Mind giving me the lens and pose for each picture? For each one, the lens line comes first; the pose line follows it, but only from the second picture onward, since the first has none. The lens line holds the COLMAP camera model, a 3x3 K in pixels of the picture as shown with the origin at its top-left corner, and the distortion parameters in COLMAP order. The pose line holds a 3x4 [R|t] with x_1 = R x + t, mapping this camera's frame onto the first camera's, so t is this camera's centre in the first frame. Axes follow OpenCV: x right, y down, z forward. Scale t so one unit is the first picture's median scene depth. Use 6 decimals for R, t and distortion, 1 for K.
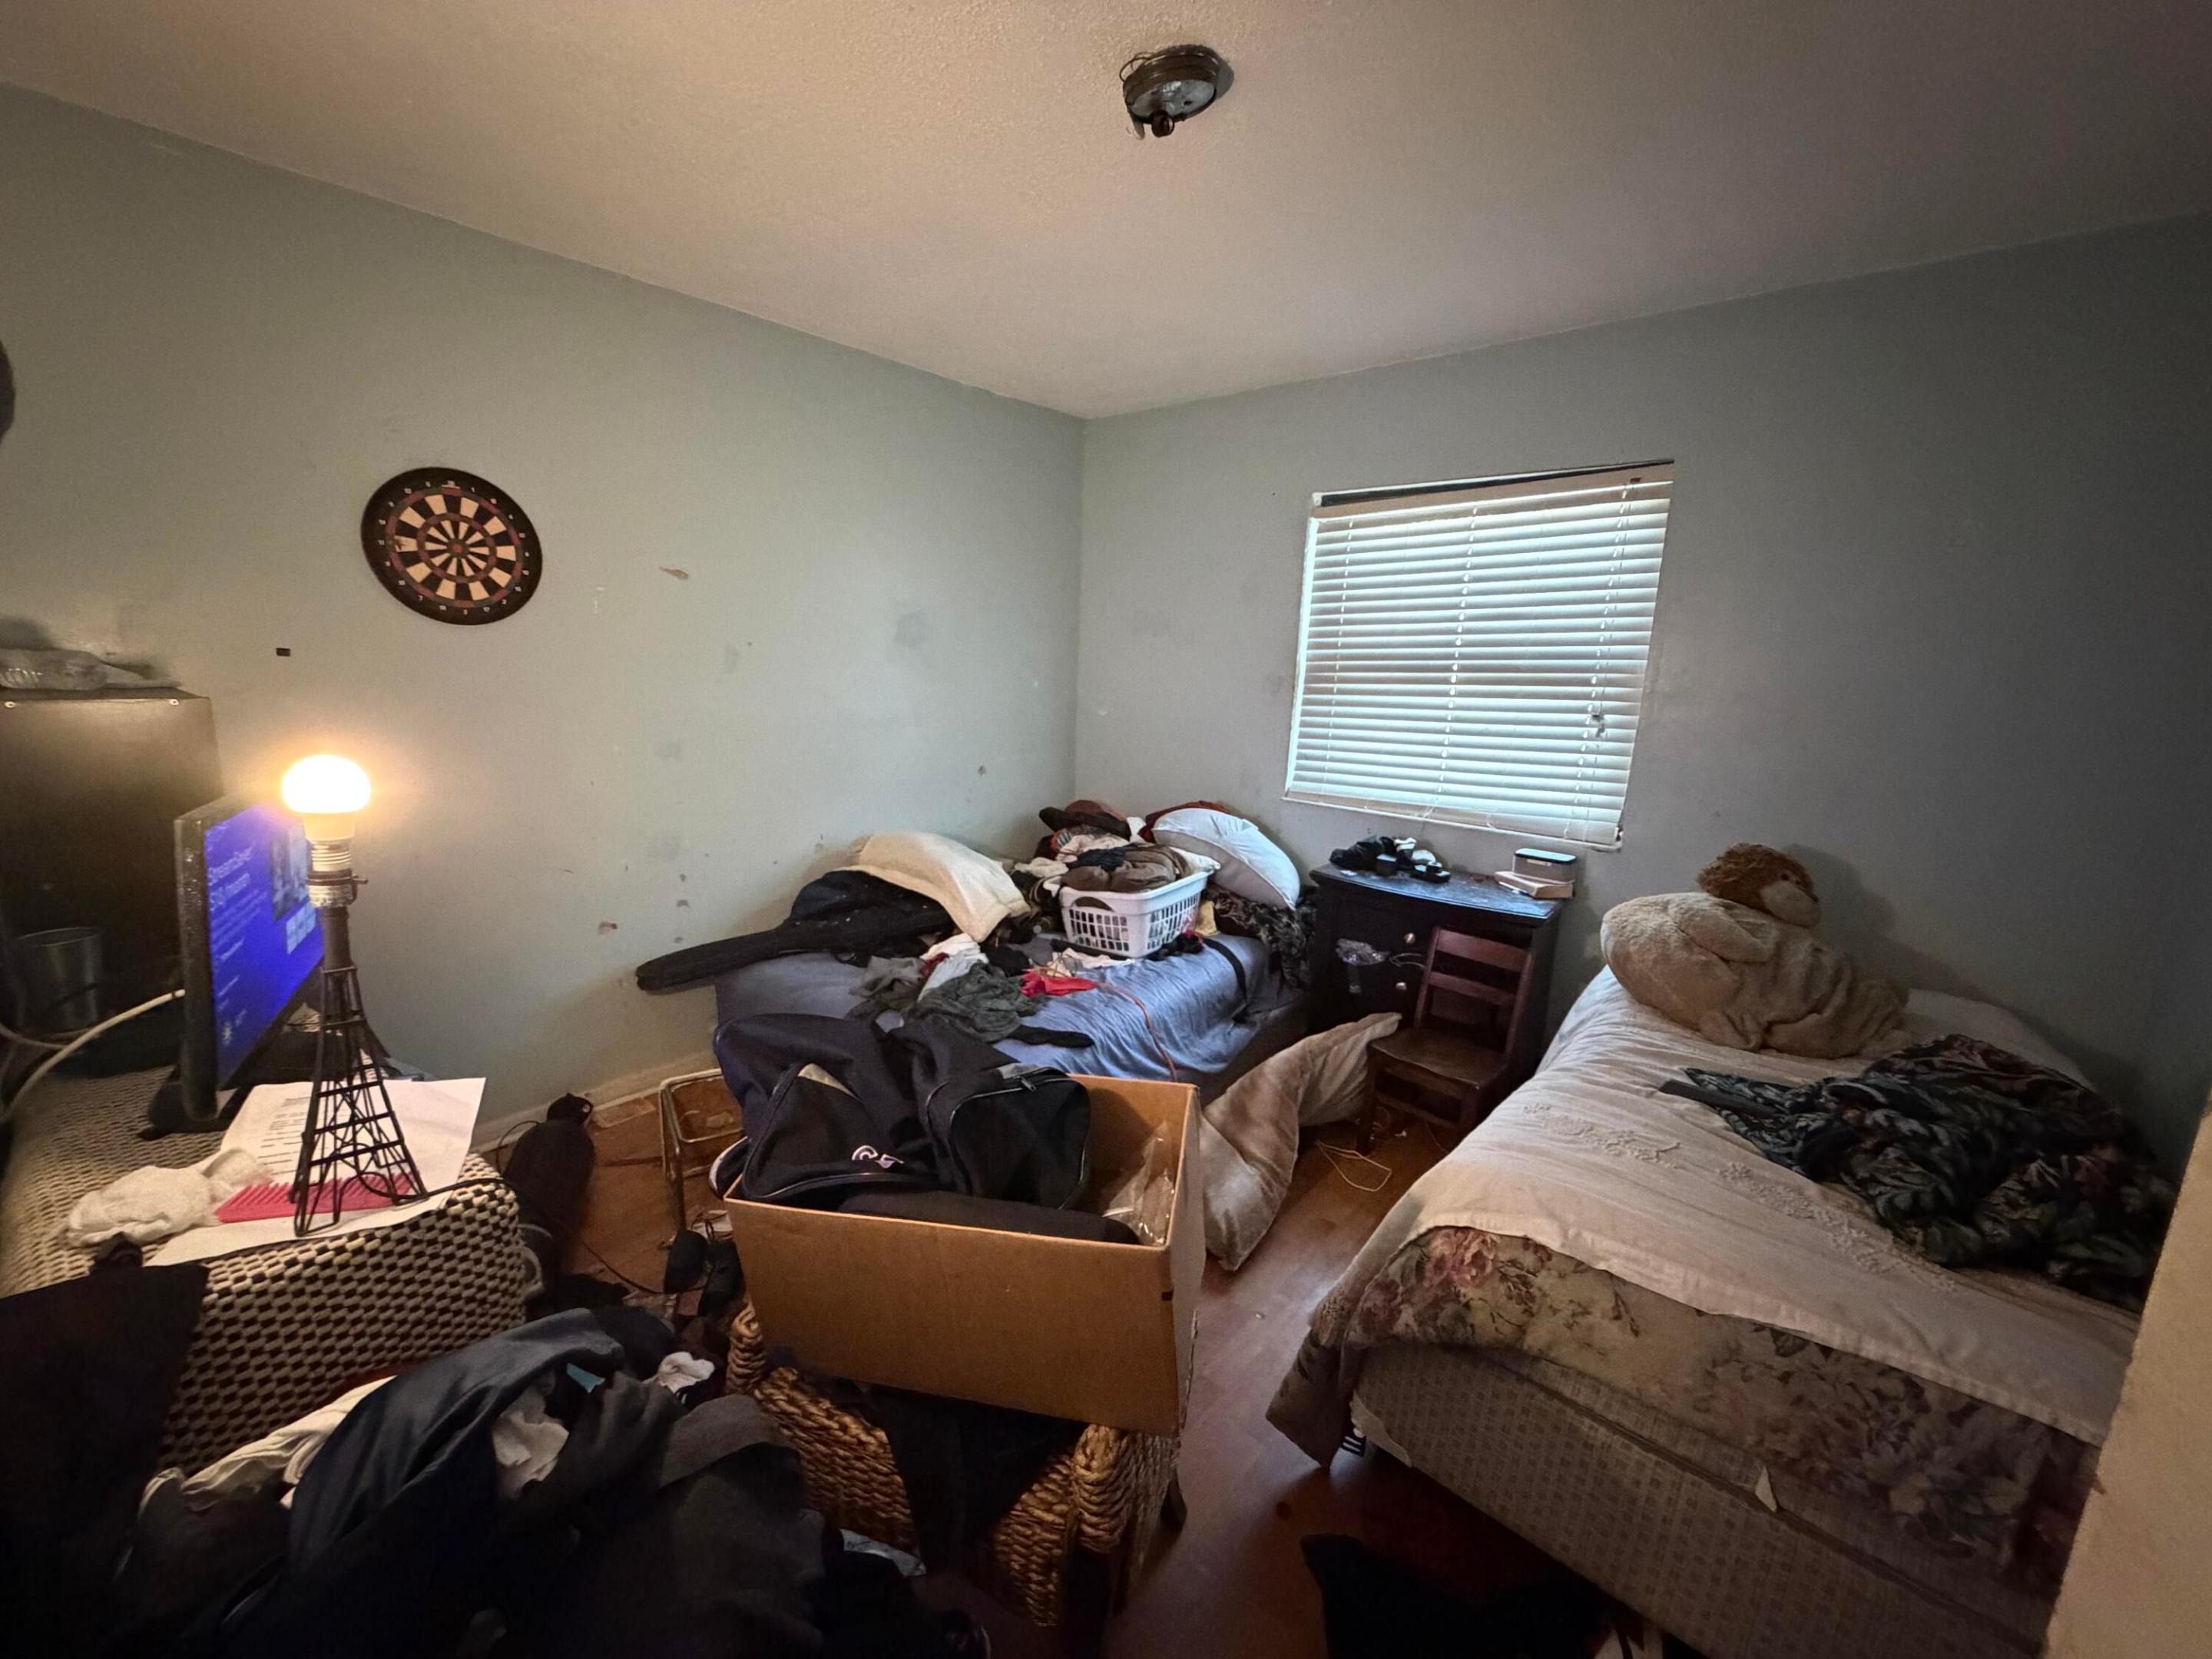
lens RADIAL K [[879.6, 0, 1100.8], [0, 879.6, 828.4], [0, 0, 1]] dist [0.000148, 0.000137]
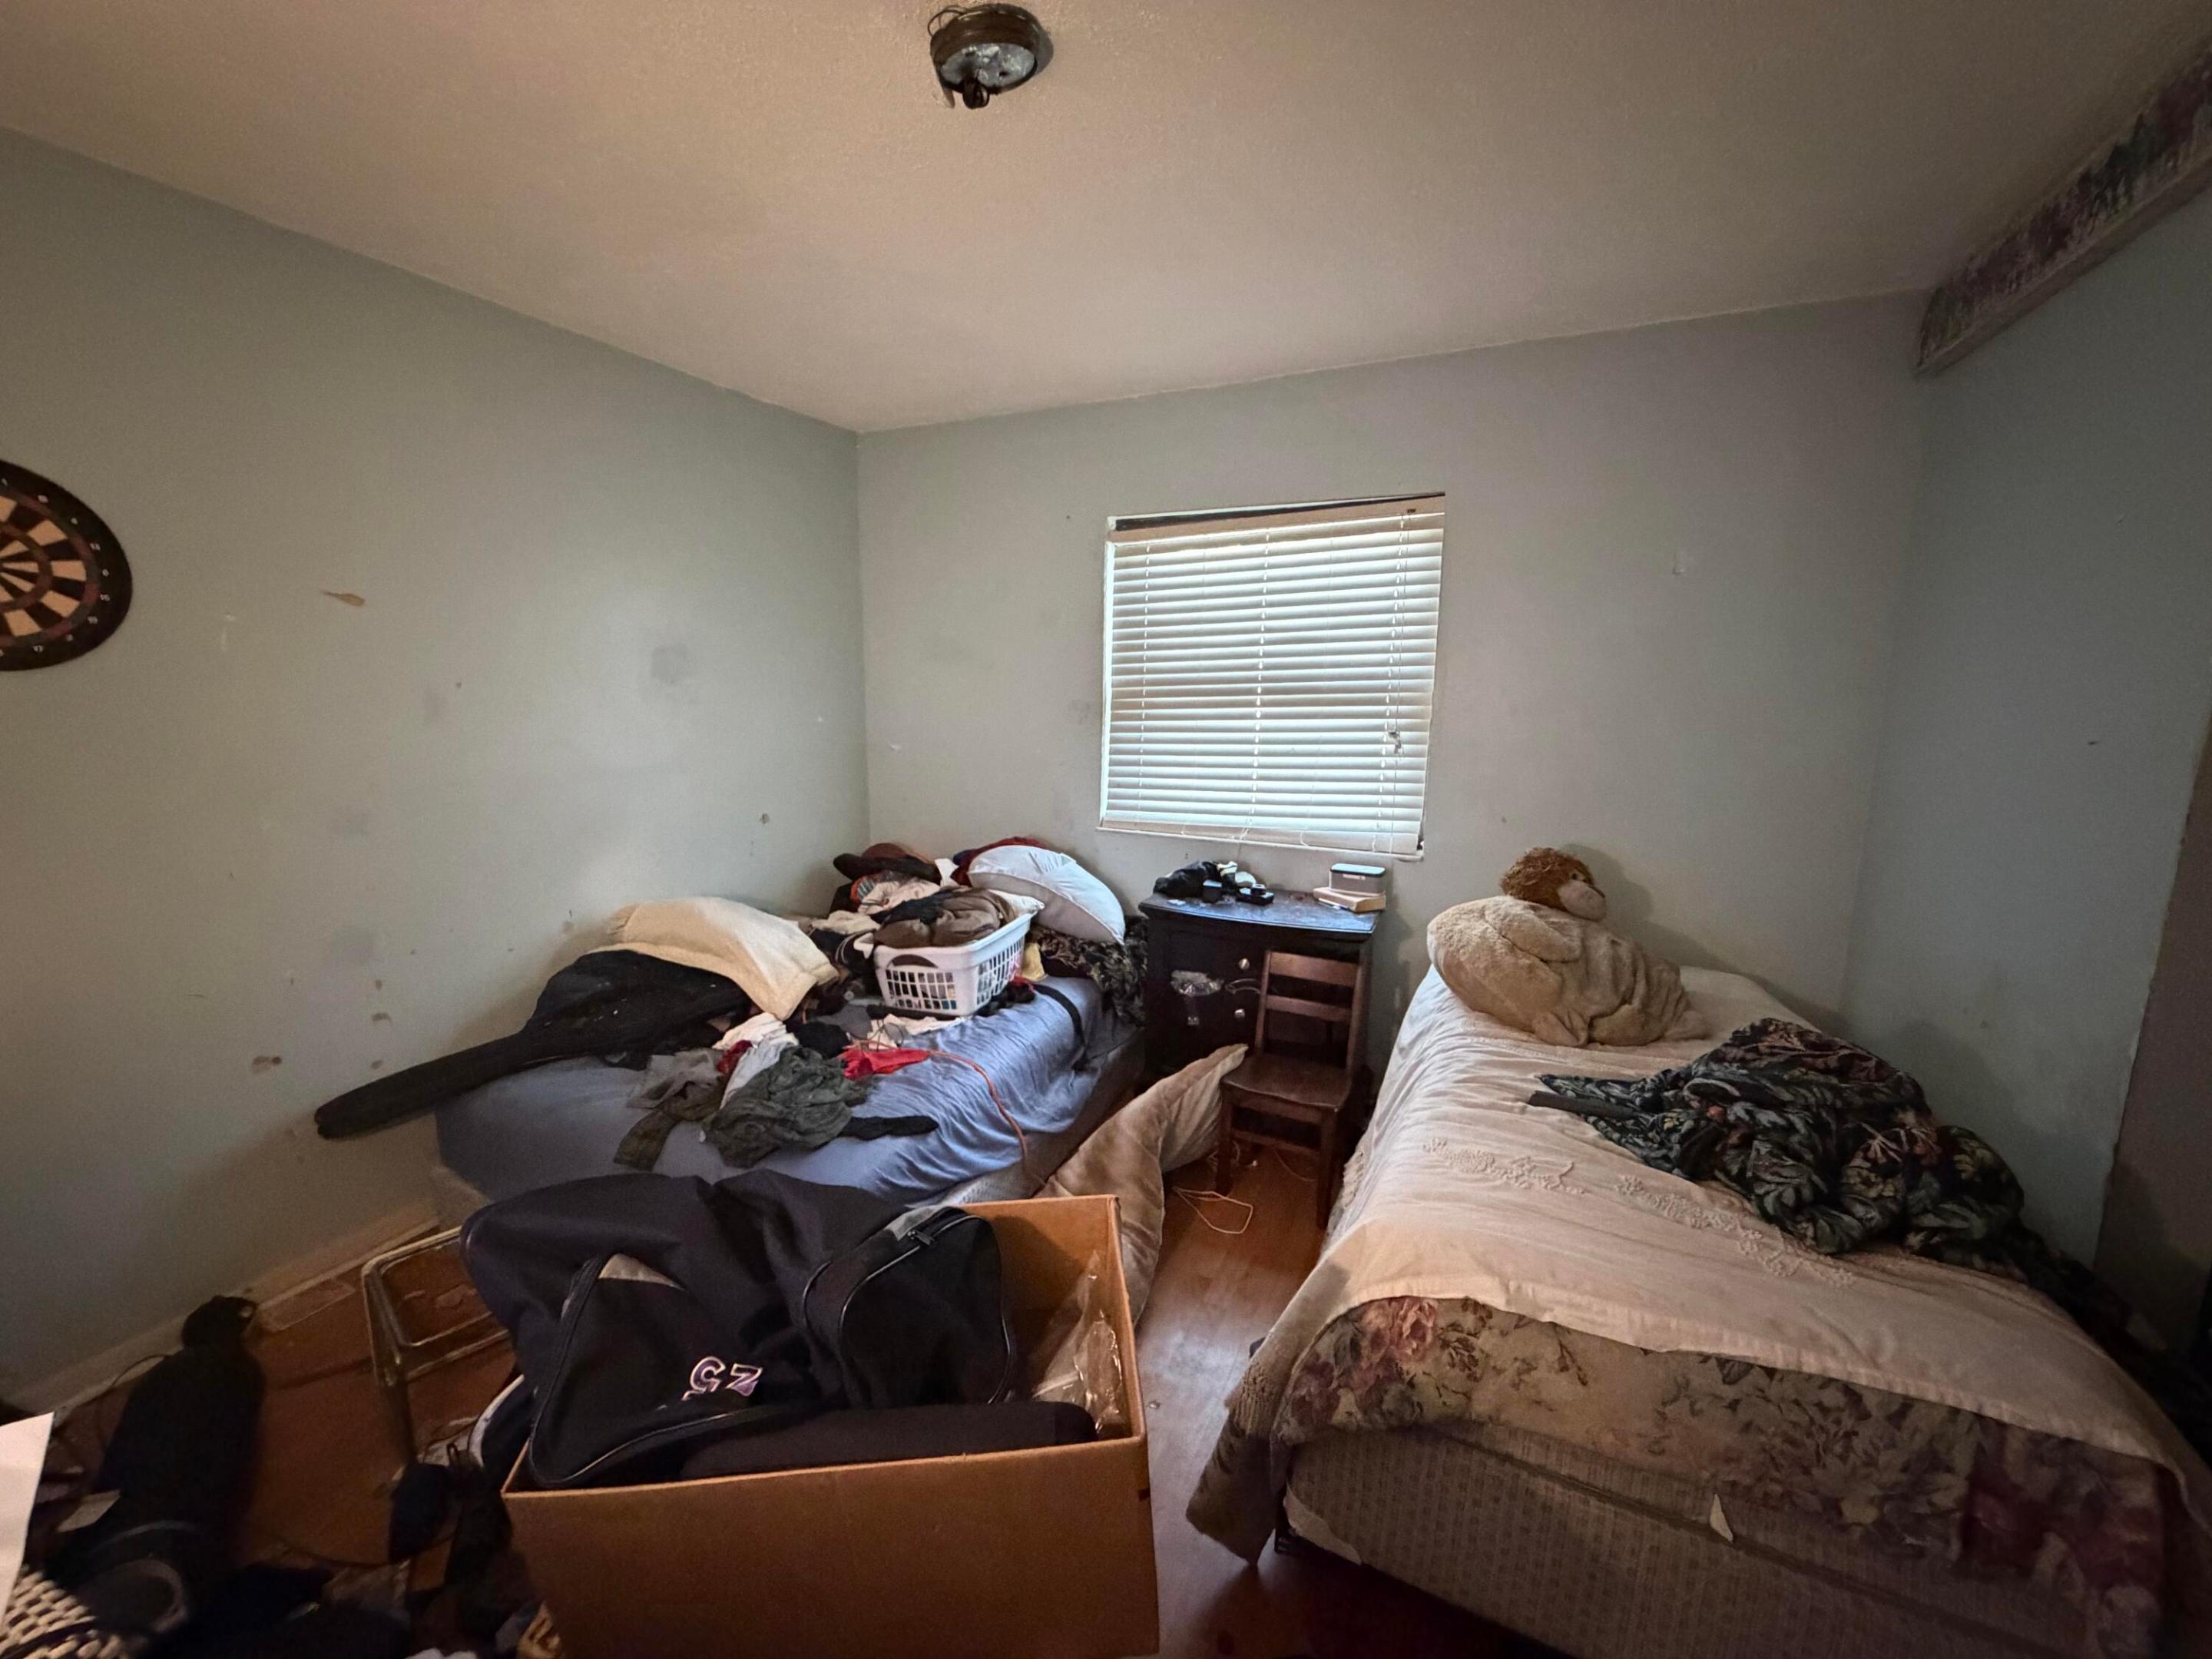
lens RADIAL K [[879.6, 0, 1100.8], [0, 879.6, 828.4], [0, 0, 1]] dist [0.000148, 0.000137]
pose [[0.964899, -0.066678, 0.254016, -0.060535], [0.073228, 0.997180, -0.016409, -0.030201], [-0.252205, 0.034434, 0.967061, 0.102264]]
